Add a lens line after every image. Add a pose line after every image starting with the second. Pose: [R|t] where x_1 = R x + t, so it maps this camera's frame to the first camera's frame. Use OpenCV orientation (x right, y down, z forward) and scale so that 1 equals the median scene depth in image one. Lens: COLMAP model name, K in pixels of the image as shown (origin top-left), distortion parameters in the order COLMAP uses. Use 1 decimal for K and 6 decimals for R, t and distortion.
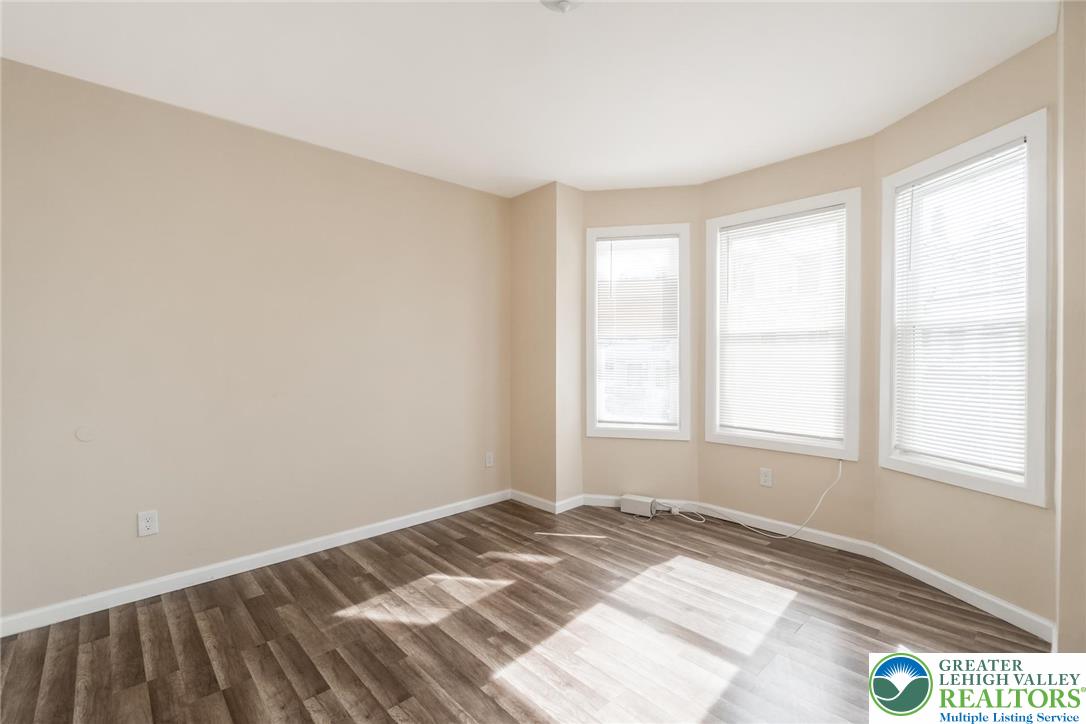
lens RADIAL K [[481.6, 0, 520.6], [0, 481.6, 364.1], [0, 0, 1]] dist [-0.012007, 0.001853]
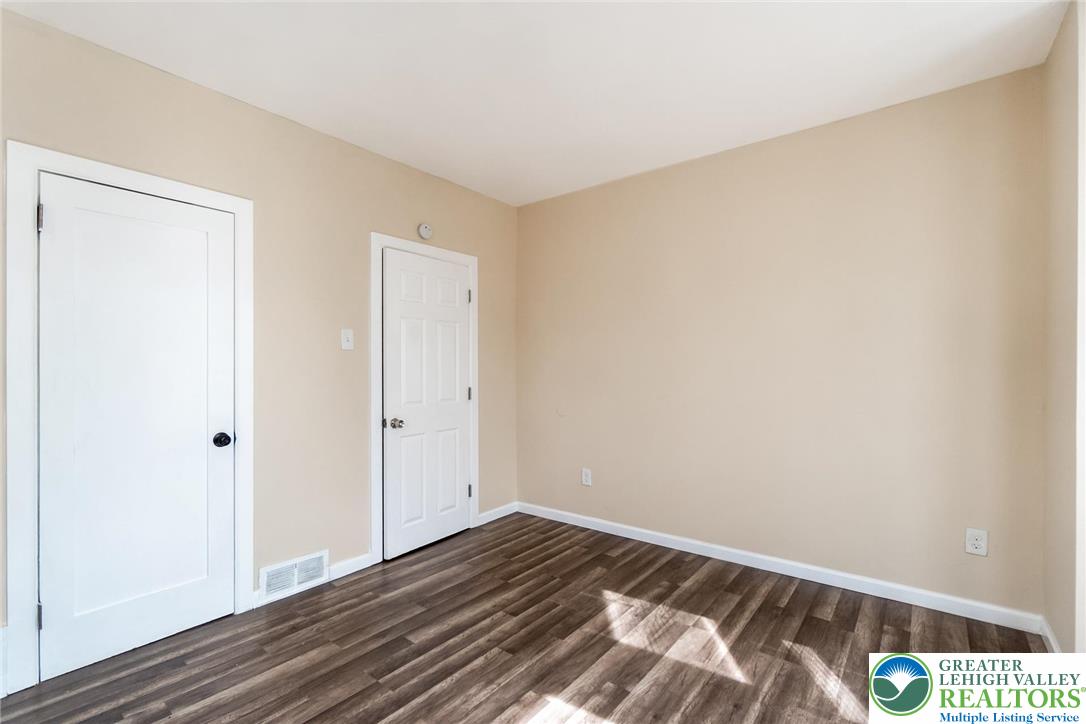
lens RADIAL K [[481.6, 0, 547.5], [0, 481.6, 363.9], [0, 0, 1]] dist [-0.012007, 0.001853]
pose [[0.171922, -0.000504, -0.985110, 0.677382], [-0.014924, 0.999884, -0.003116, -0.015127], [0.984998, 0.015238, 0.171894, 0.616811]]
